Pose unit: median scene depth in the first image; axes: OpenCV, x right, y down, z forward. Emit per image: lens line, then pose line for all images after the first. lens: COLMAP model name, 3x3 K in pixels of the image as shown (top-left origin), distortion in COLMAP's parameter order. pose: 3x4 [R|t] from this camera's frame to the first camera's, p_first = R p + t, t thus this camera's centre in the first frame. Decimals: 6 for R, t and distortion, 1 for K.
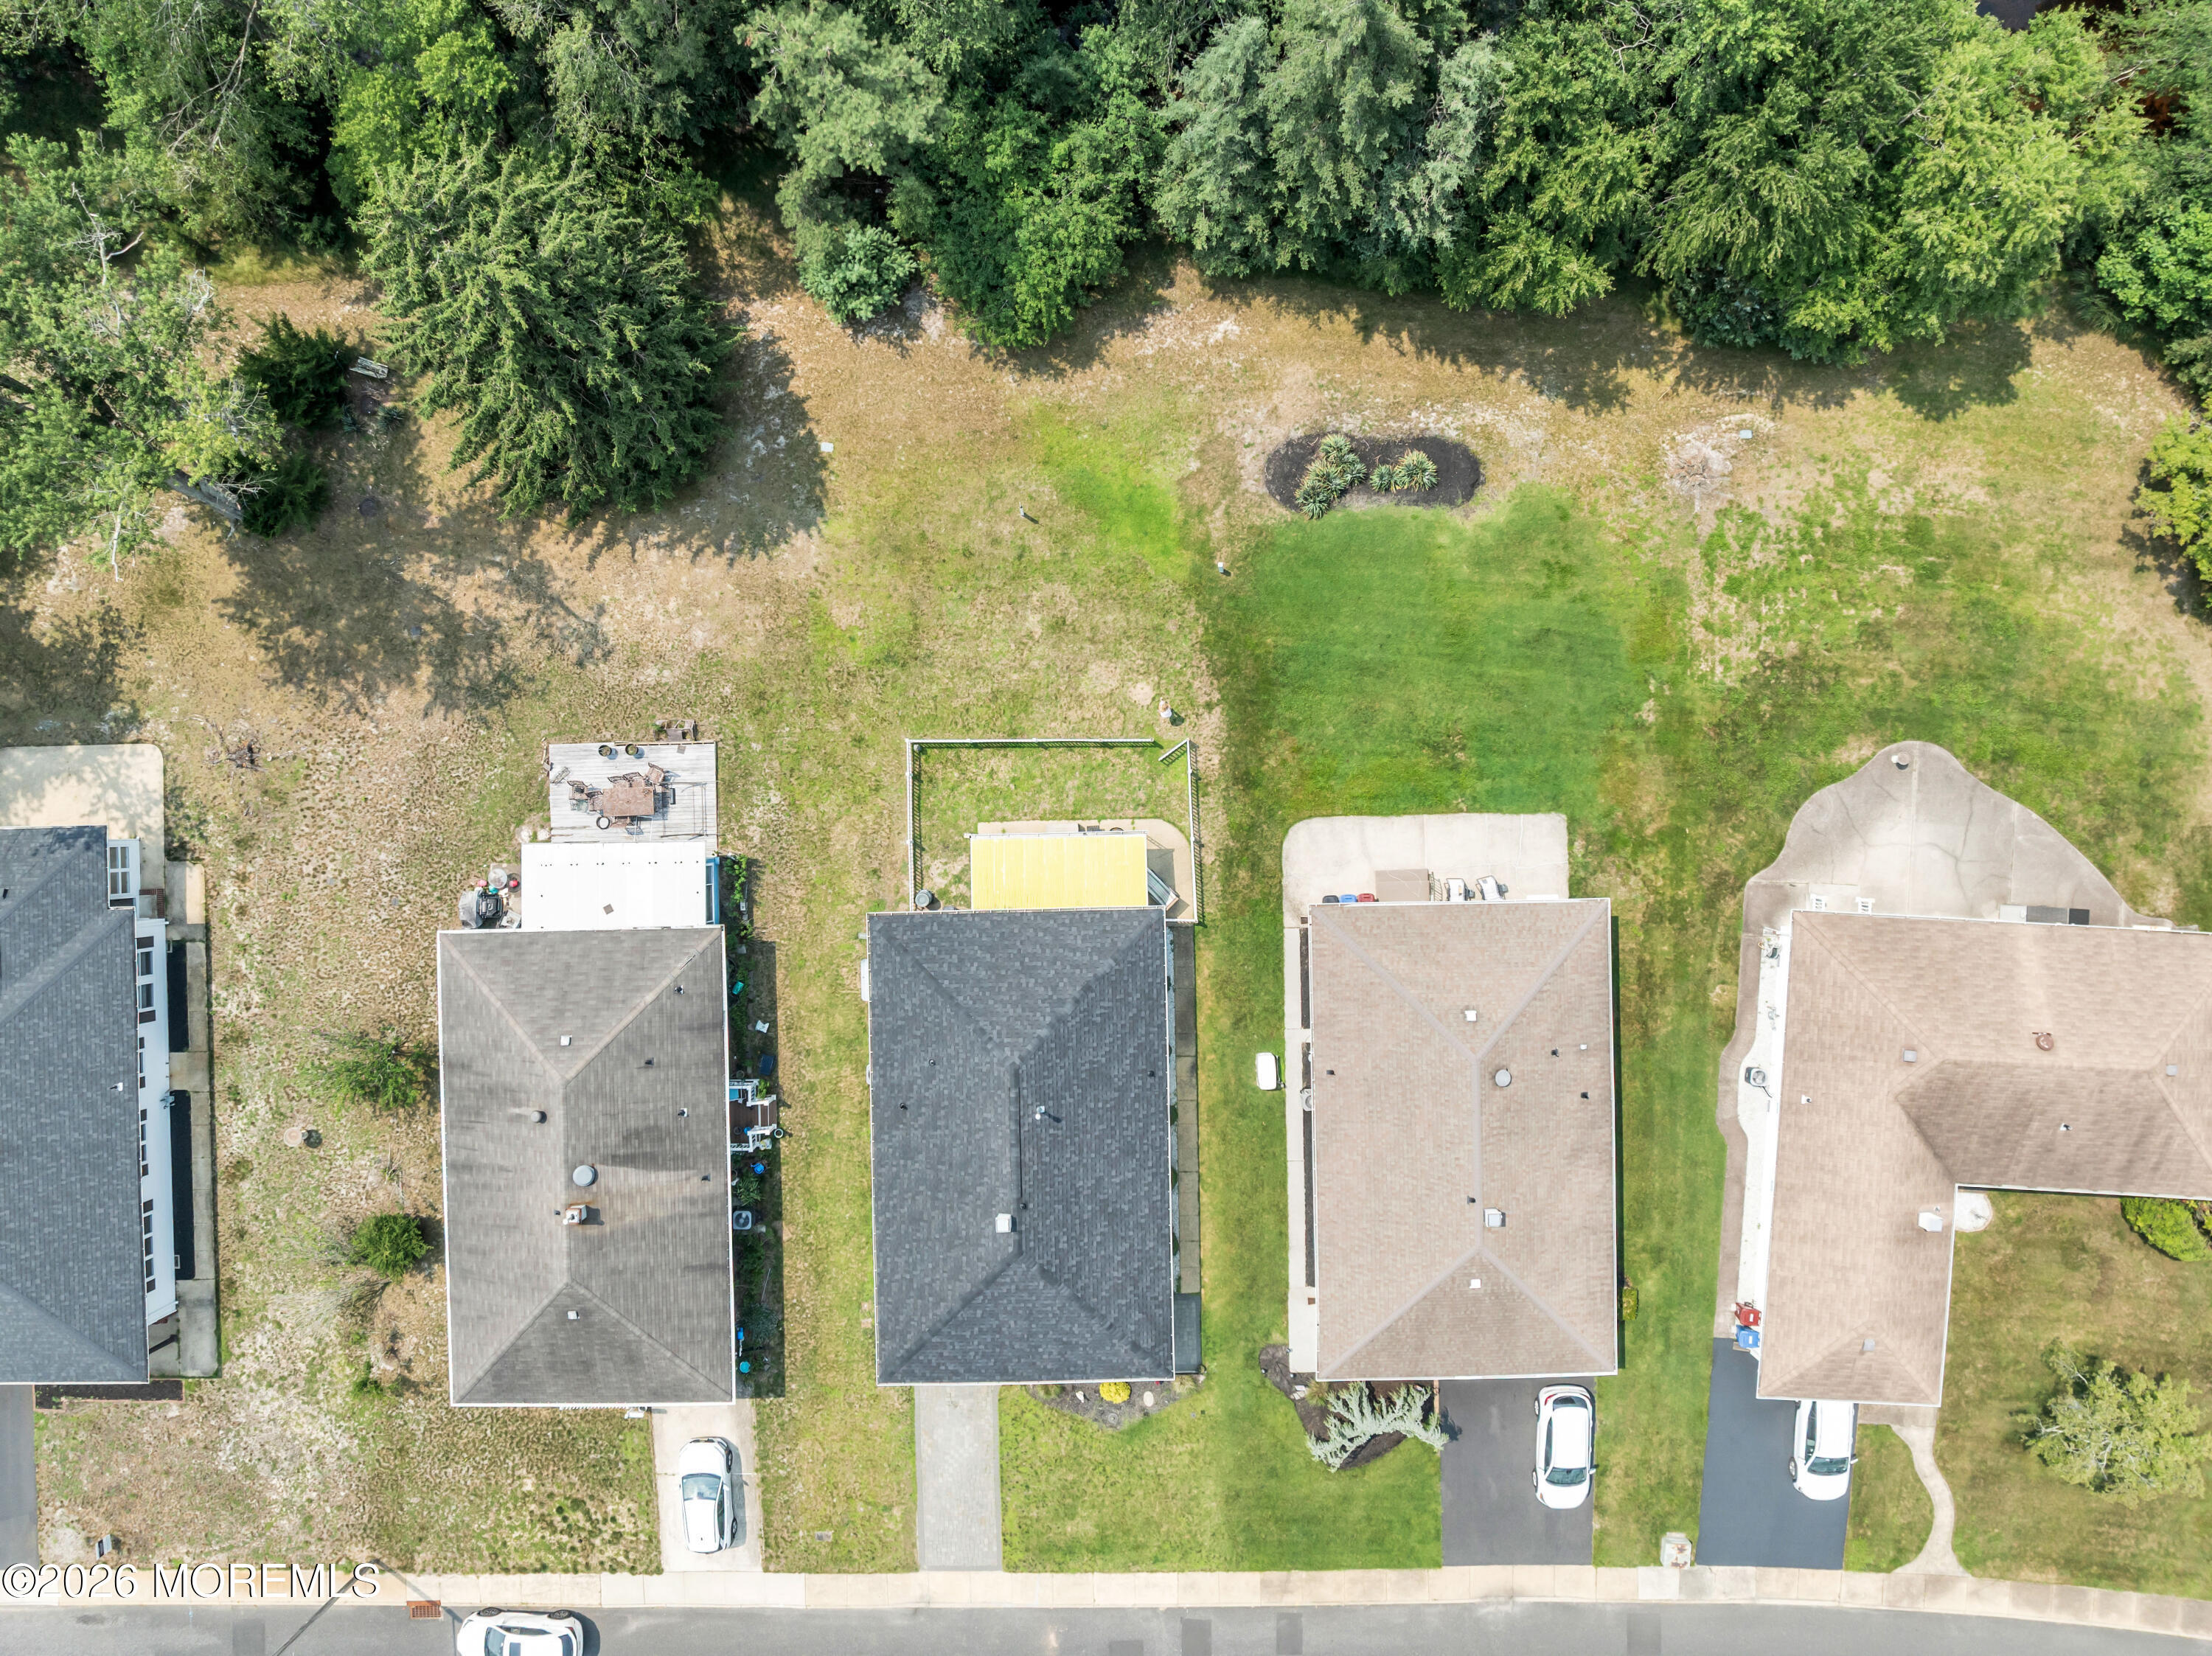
lens RADIAL K [[1576.7, 0, 1106.0], [0, 1576.7, 828.0], [0, 0, 1]] dist [-0.034969, 0.011345]
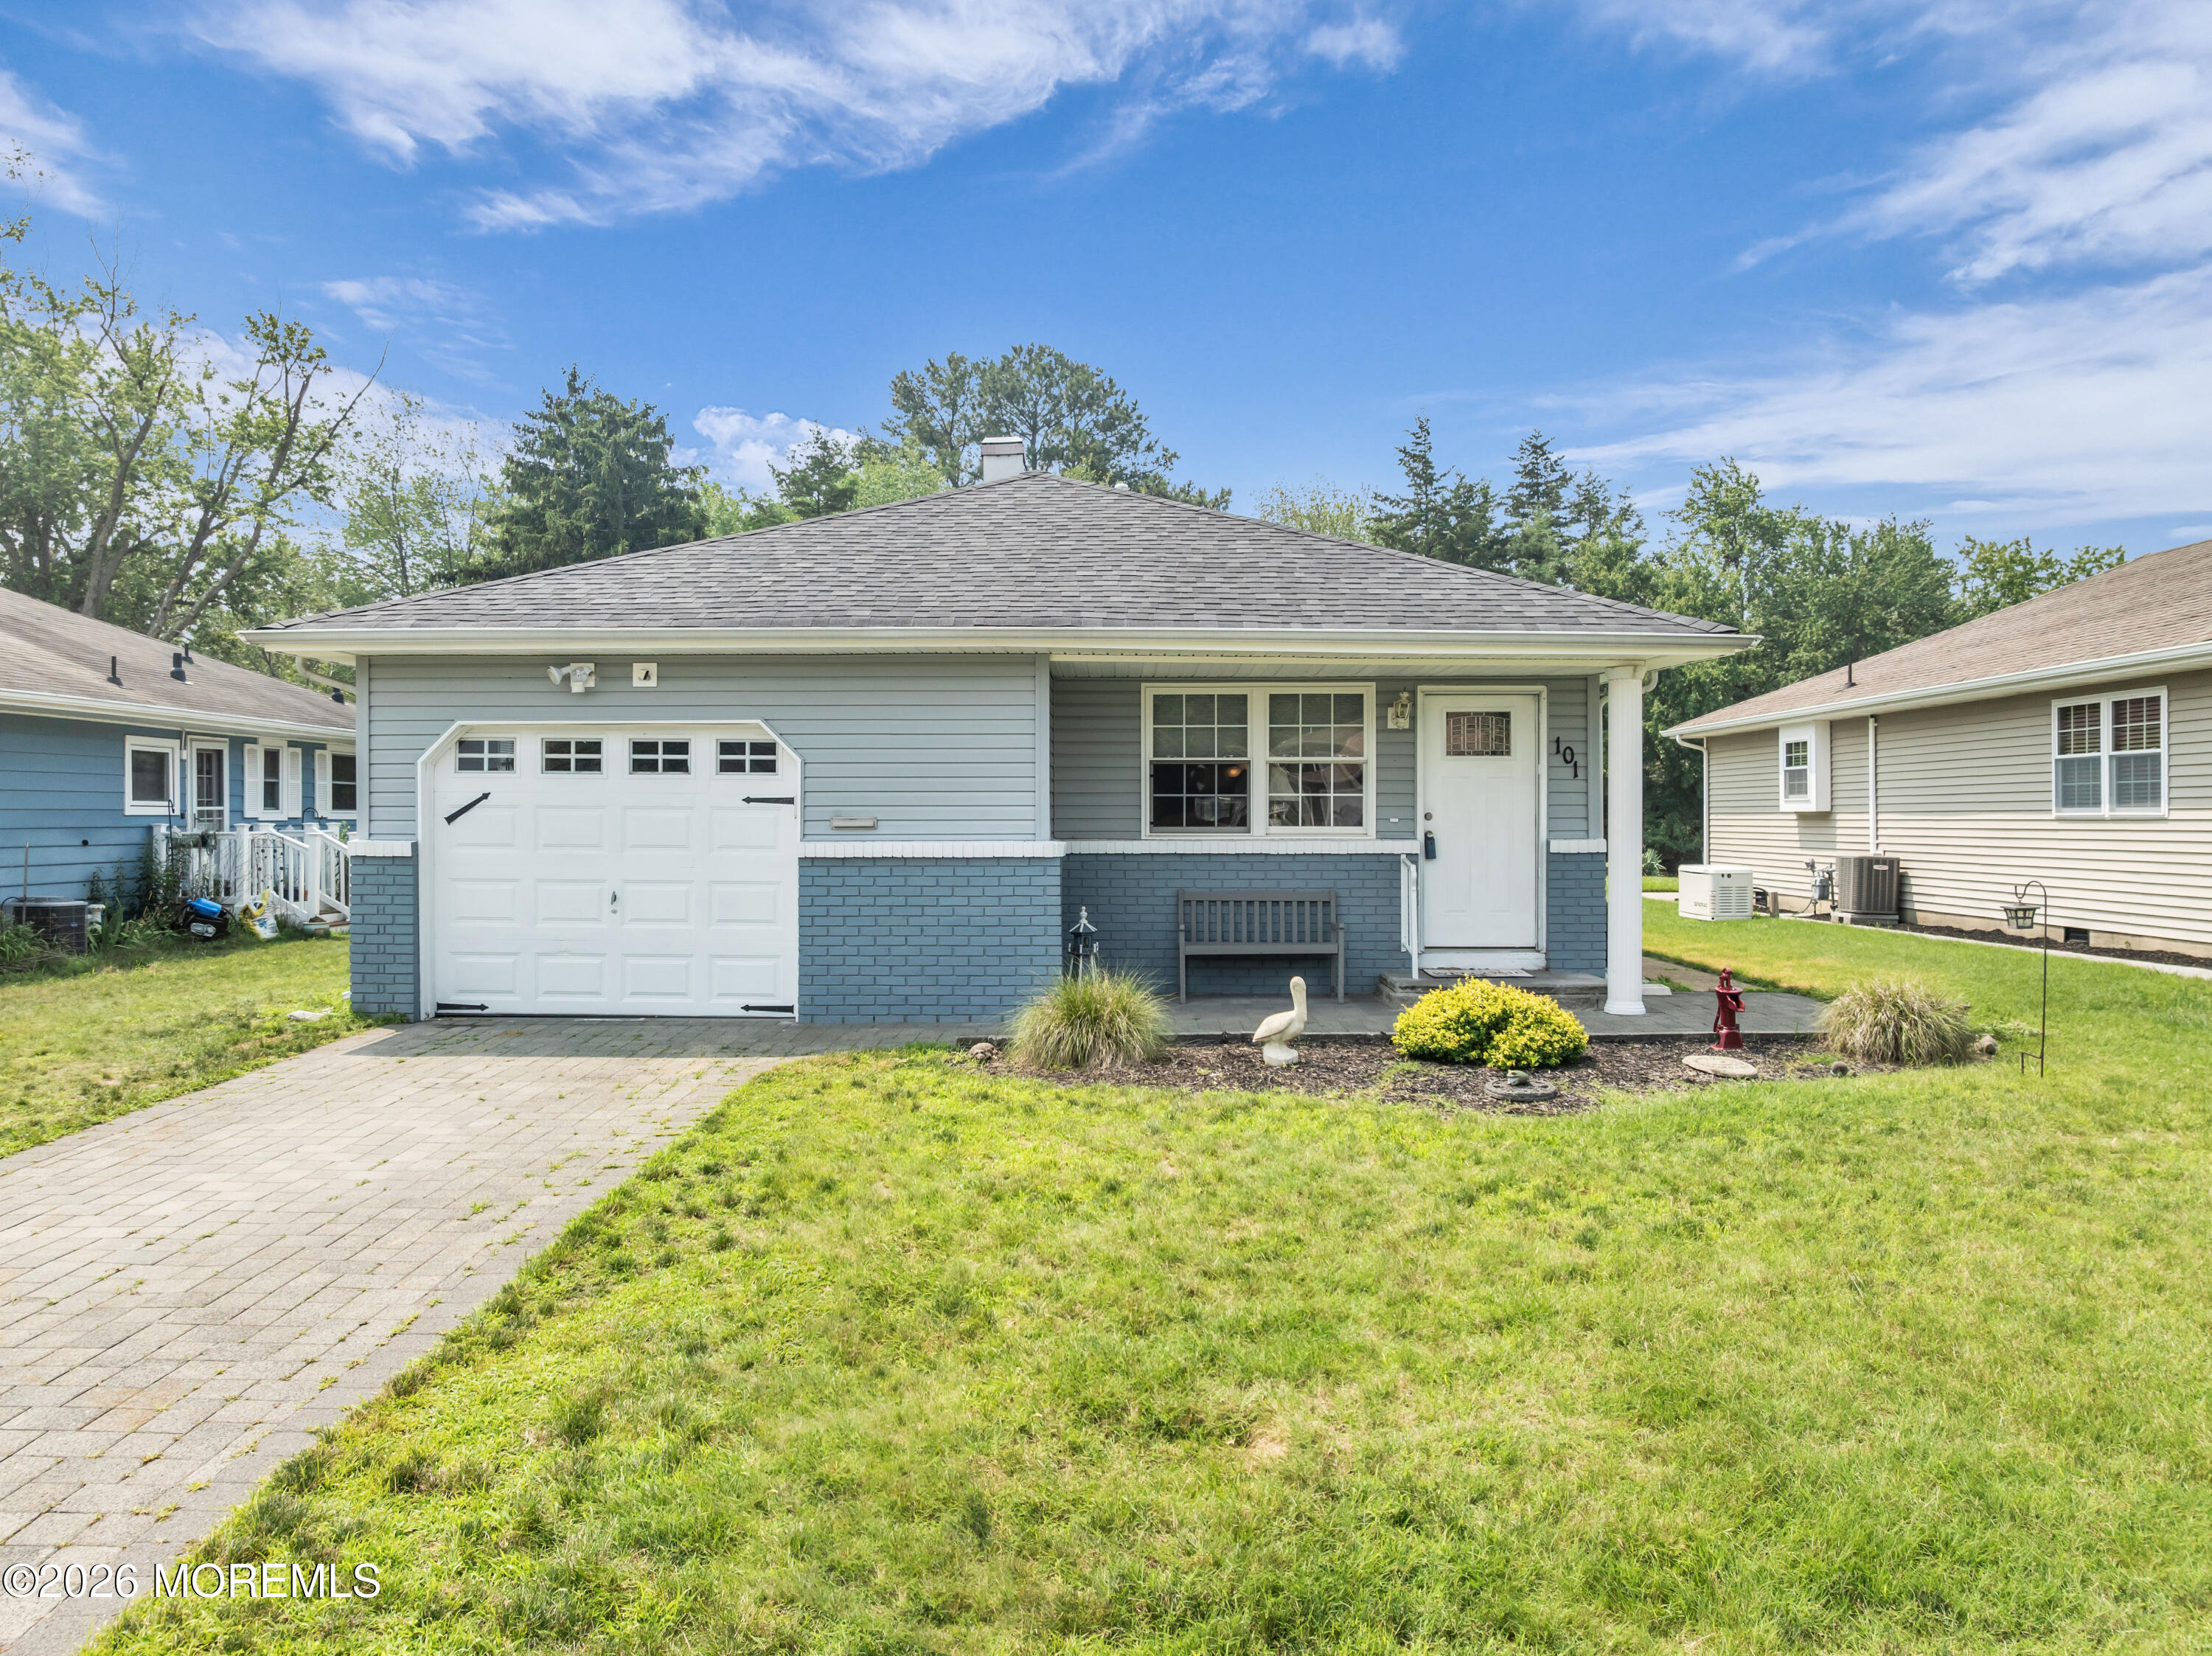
lens RADIAL K [[1576.7, 0, 1106.0], [0, 1576.7, 828.0], [0, 0, 1]] dist [-0.034969, 0.011345]
pose [[0.999296, 0.020124, -0.031647, -0.029147], [-0.031595, -0.002901, -0.999497, 0.518817], [-0.020206, 0.999793, -0.002263, 0.973691]]
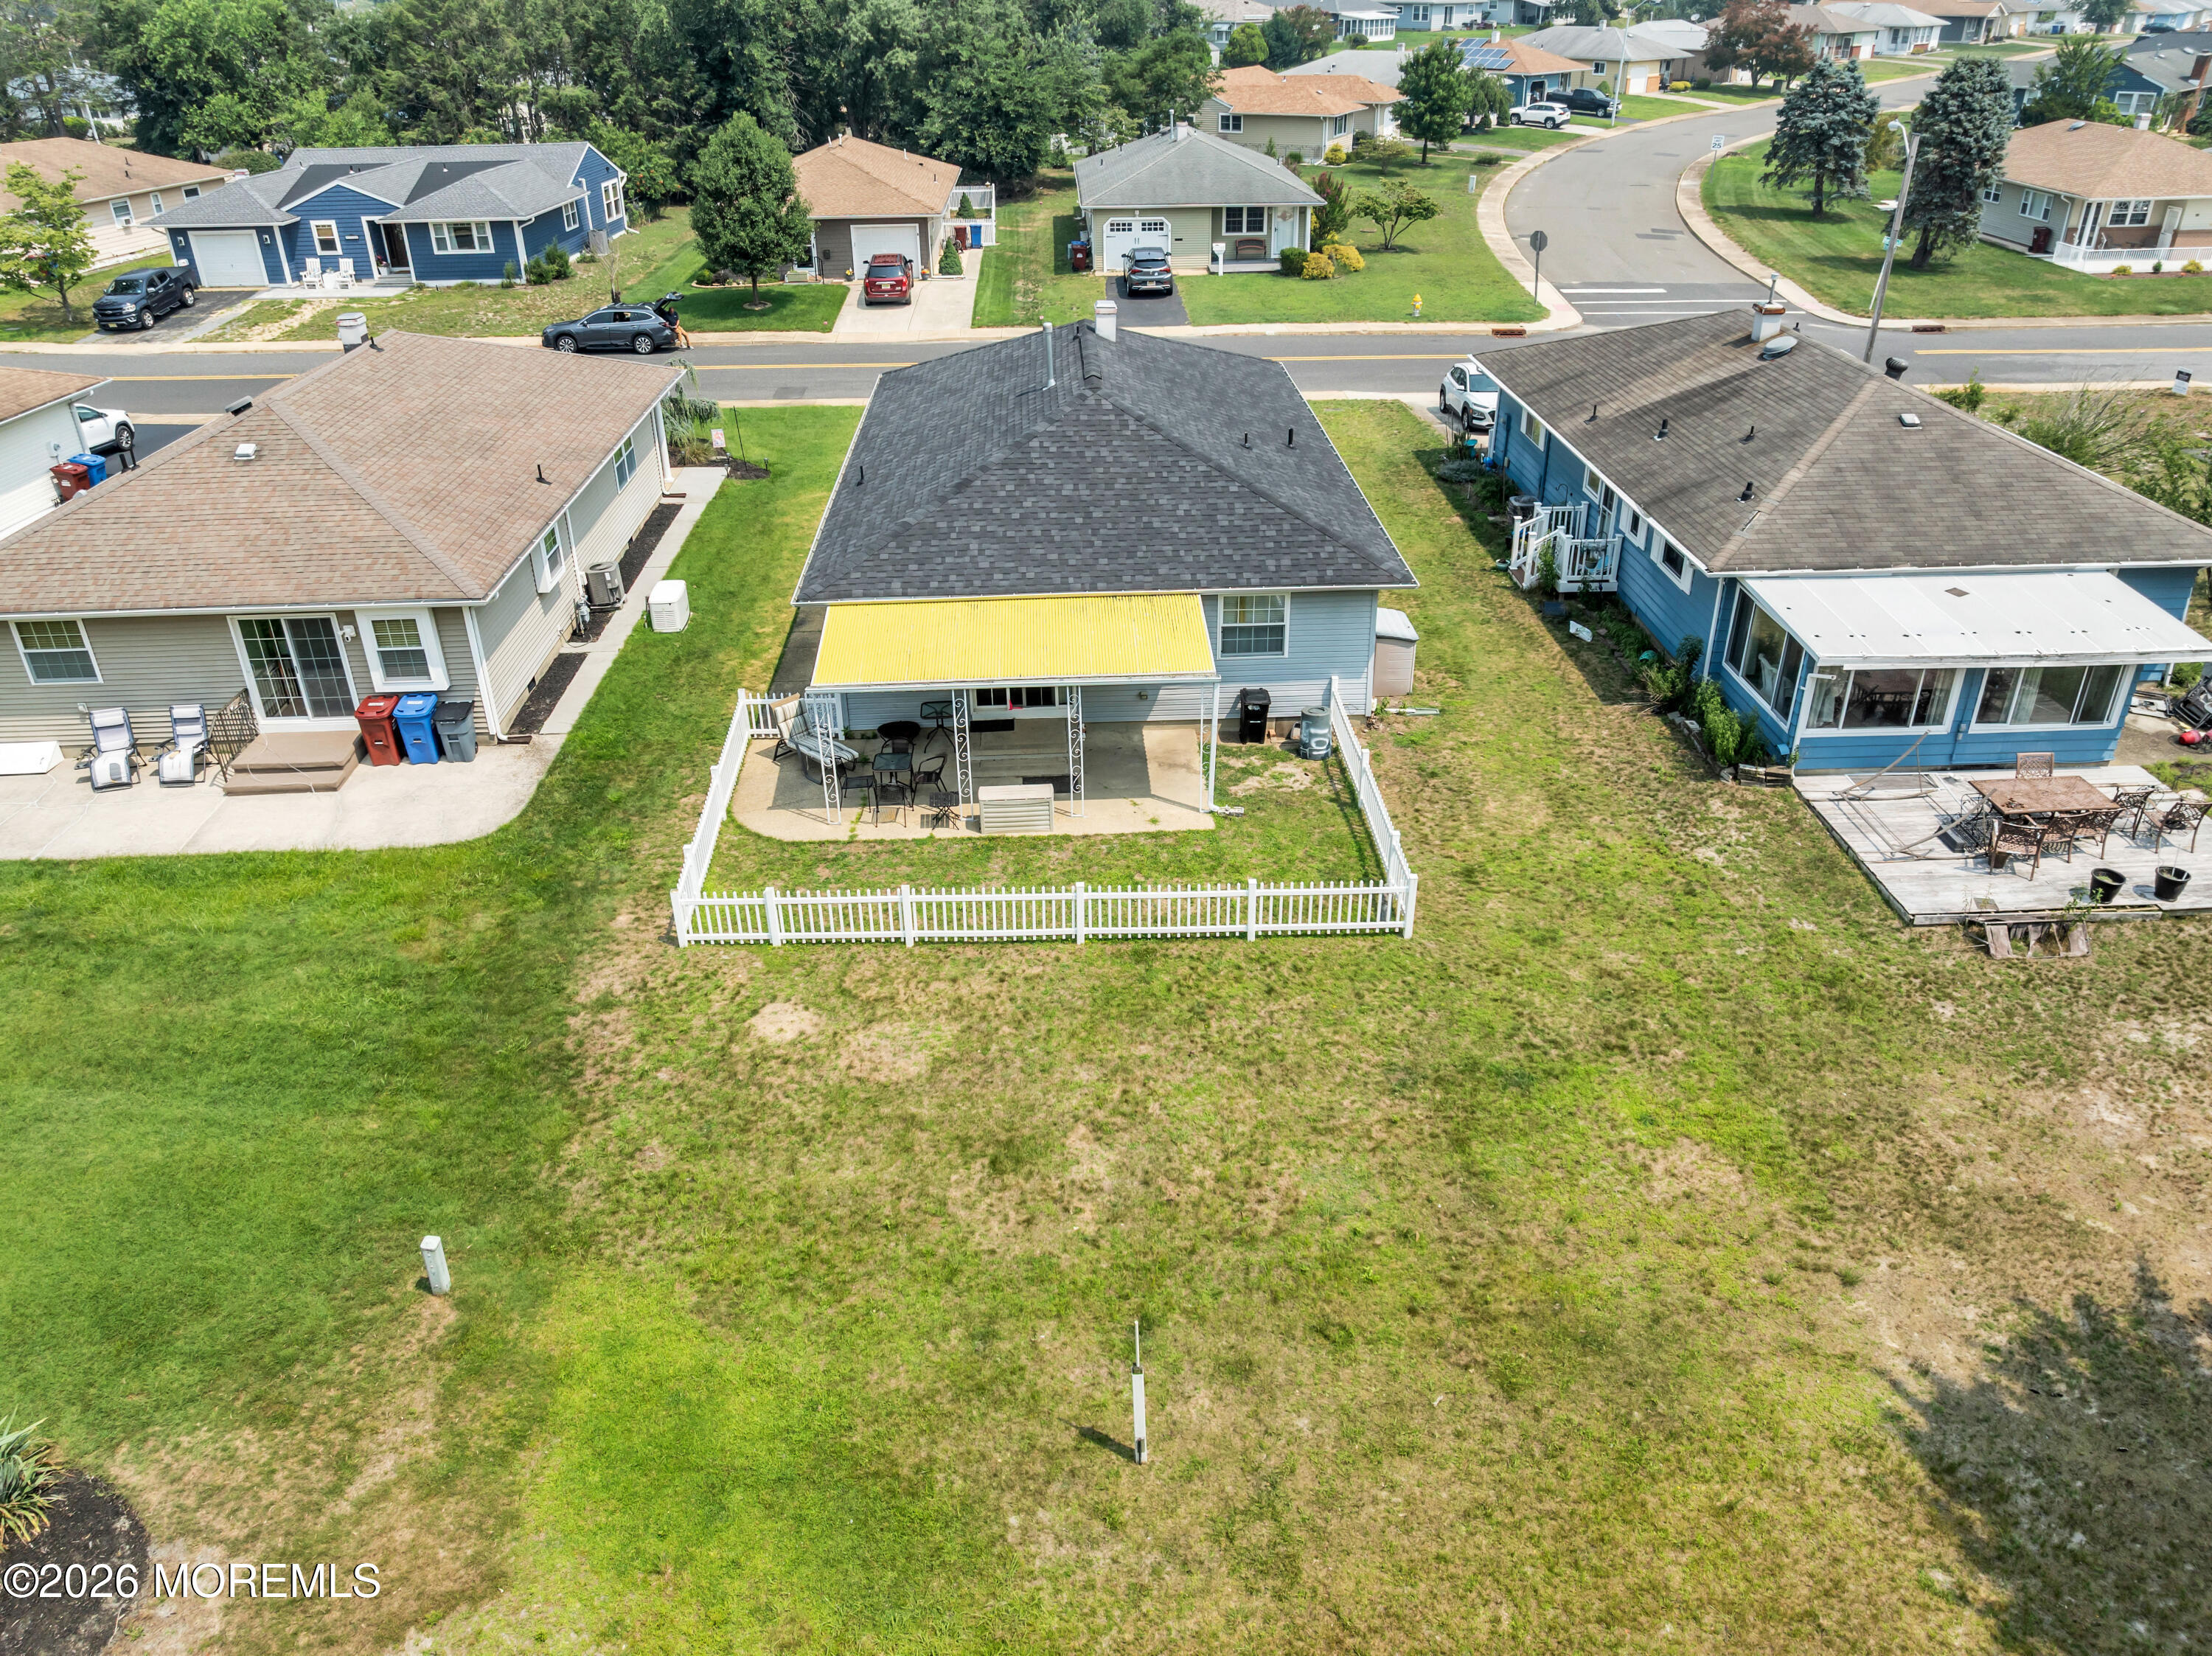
lens RADIAL K [[1576.7, 0, 1106.0], [0, 1576.7, 828.0], [0, 0, 1]] dist [-0.034969, 0.011345]
pose [[-0.999281, 0.037828, -0.002658, -0.050144], [-0.020981, -0.493145, 0.869694, -0.370023], [0.031588, 0.869125, 0.493584, 0.780555]]
